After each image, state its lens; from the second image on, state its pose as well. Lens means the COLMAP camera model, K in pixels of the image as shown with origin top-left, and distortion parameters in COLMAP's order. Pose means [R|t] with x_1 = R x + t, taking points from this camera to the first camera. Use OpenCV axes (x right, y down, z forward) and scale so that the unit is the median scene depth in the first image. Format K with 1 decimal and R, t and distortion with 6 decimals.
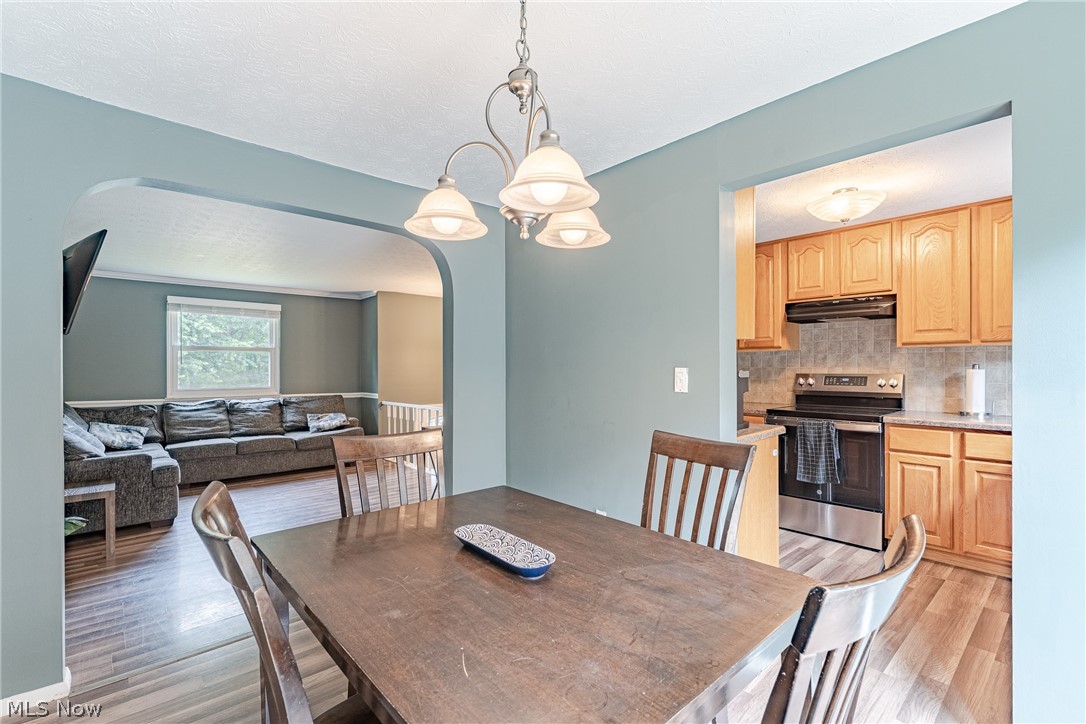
lens RADIAL K [[487.8, 0, 542.2], [0, 487.8, 367.8], [0, 0, 1]] dist [-0.000182, -0.000613]
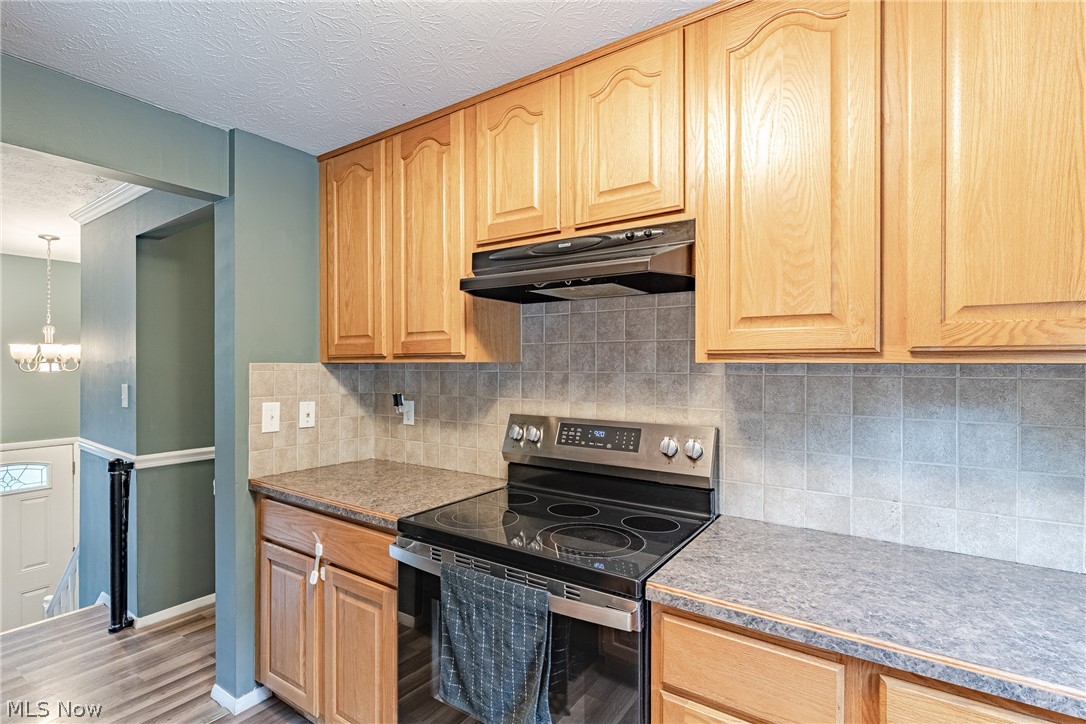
lens RADIAL K [[531.4, 0, 494.6], [0, 531.4, 364.8], [0, 0, 1]] dist [-0.004716, -0.000631]
pose [[0.982189, 0.003626, 0.187860, 0.478030], [-0.003487, 0.999993, -0.001075, -0.038233], [-0.187862, 0.000401, 0.982195, 0.602557]]
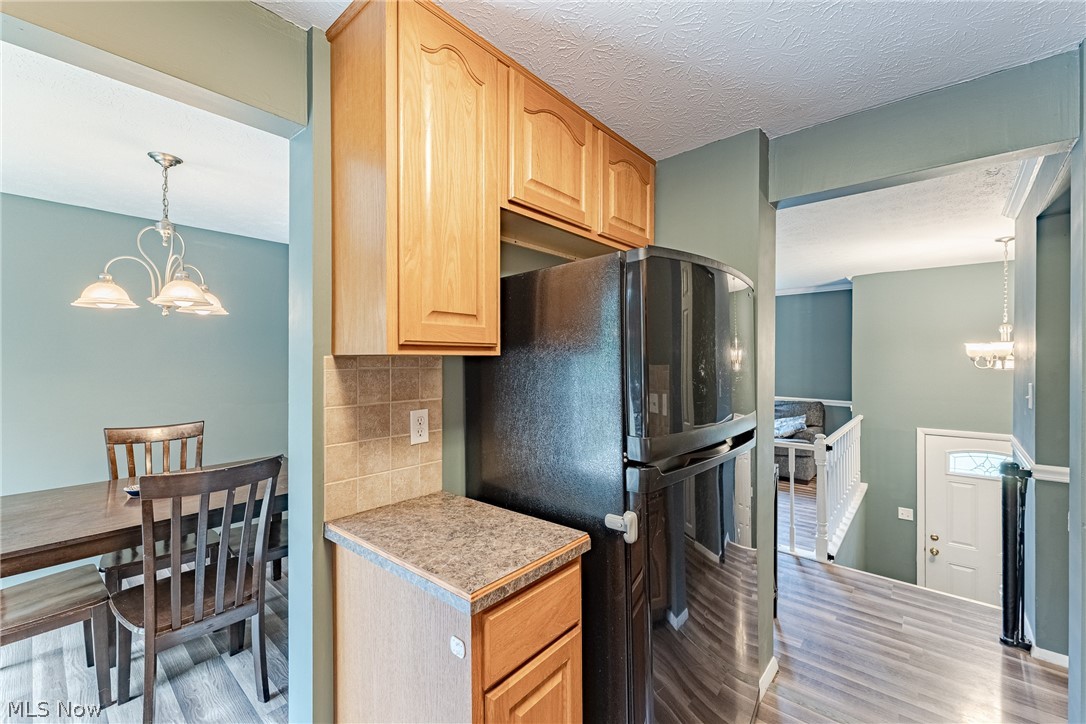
lens RADIAL K [[443.6, 0, 535.9], [0, 443.6, 361.2], [0, 0, 1]] dist [0.001257, -0.000098]
pose [[0.121515, 0.008586, -0.992552, 0.670391], [-0.007867, 0.999940, 0.007687, -0.037443], [0.992558, 0.006874, 0.121575, 0.812978]]
